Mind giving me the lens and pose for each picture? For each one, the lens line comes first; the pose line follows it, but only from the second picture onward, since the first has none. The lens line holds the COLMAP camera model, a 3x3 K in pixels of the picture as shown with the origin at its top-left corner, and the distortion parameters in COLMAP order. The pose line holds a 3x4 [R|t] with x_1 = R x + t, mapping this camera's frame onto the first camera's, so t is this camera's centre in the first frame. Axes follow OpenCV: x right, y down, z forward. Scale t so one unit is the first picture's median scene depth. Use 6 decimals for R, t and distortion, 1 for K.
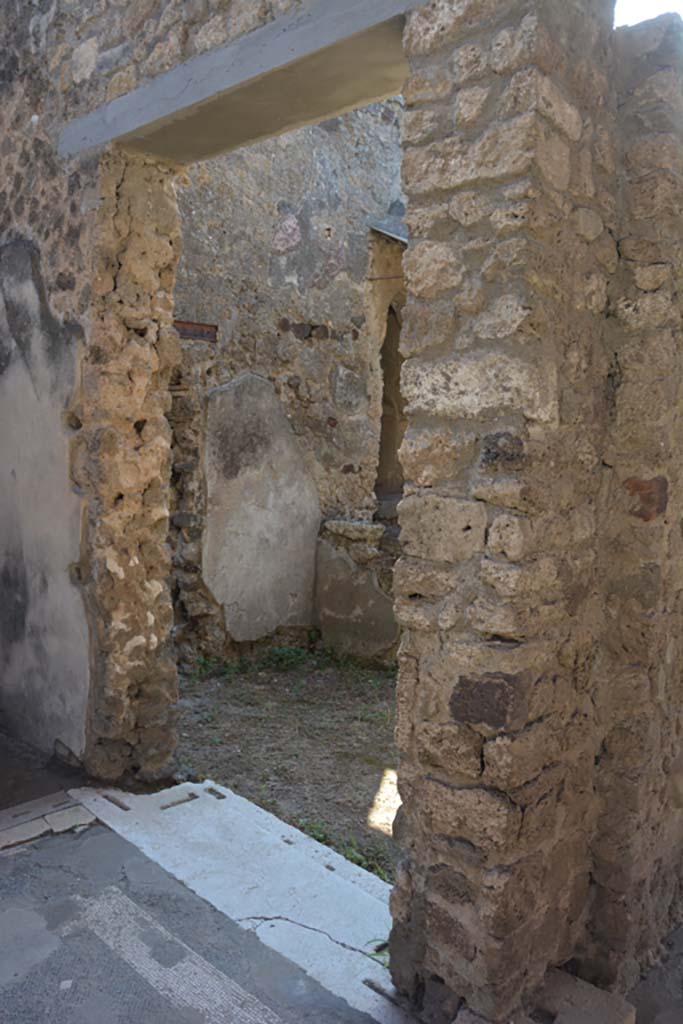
lens RADIAL K [[802.2, 0, 339.6], [0, 802.2, 516.6], [0, 0, 1]] dist [-0.158573, 0.116590]
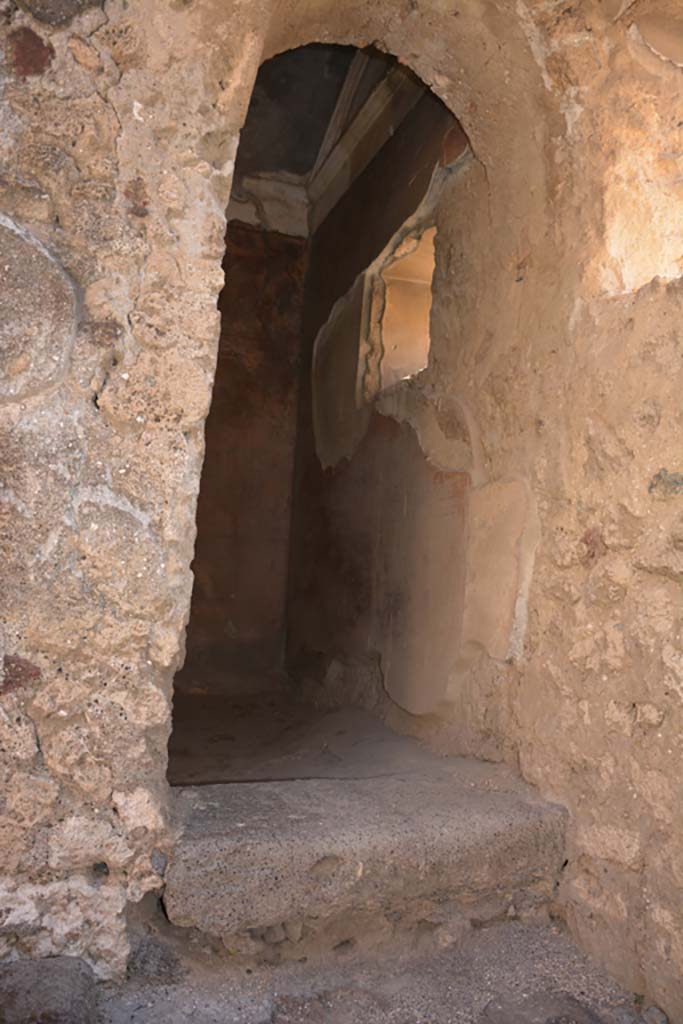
lens RADIAL K [[802.2, 0, 332.2], [0, 802.2, 514.0], [0, 0, 1]] dist [-0.158573, 0.116590]
pose [[0.867076, -0.033620, -0.497040, 0.429567], [-0.063964, 0.981949, -0.178003, -0.157538], [0.494052, 0.186135, 0.849274, 1.969967]]
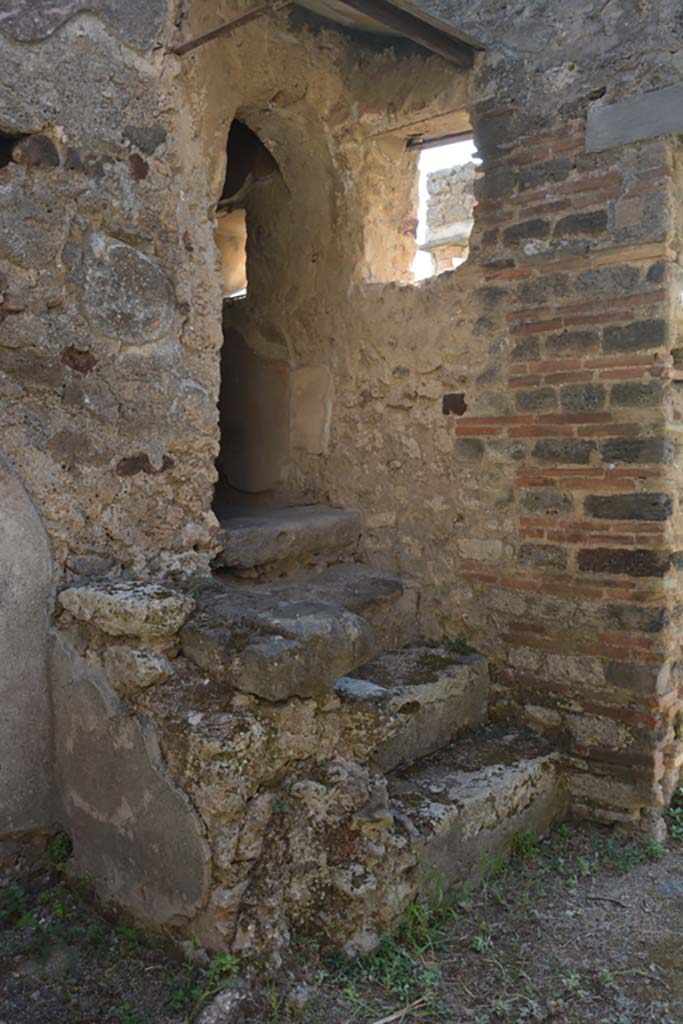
lens RADIAL K [[802.2, 0, 342.9], [0, 802.2, 517.6], [0, 0, 1]] dist [-0.158573, 0.116590]
pose [[0.998204, -0.042327, -0.042388, 0.323559], [0.042449, 0.999097, 0.001980, -0.058184], [0.042266, -0.003776, 0.999099, 1.257537]]
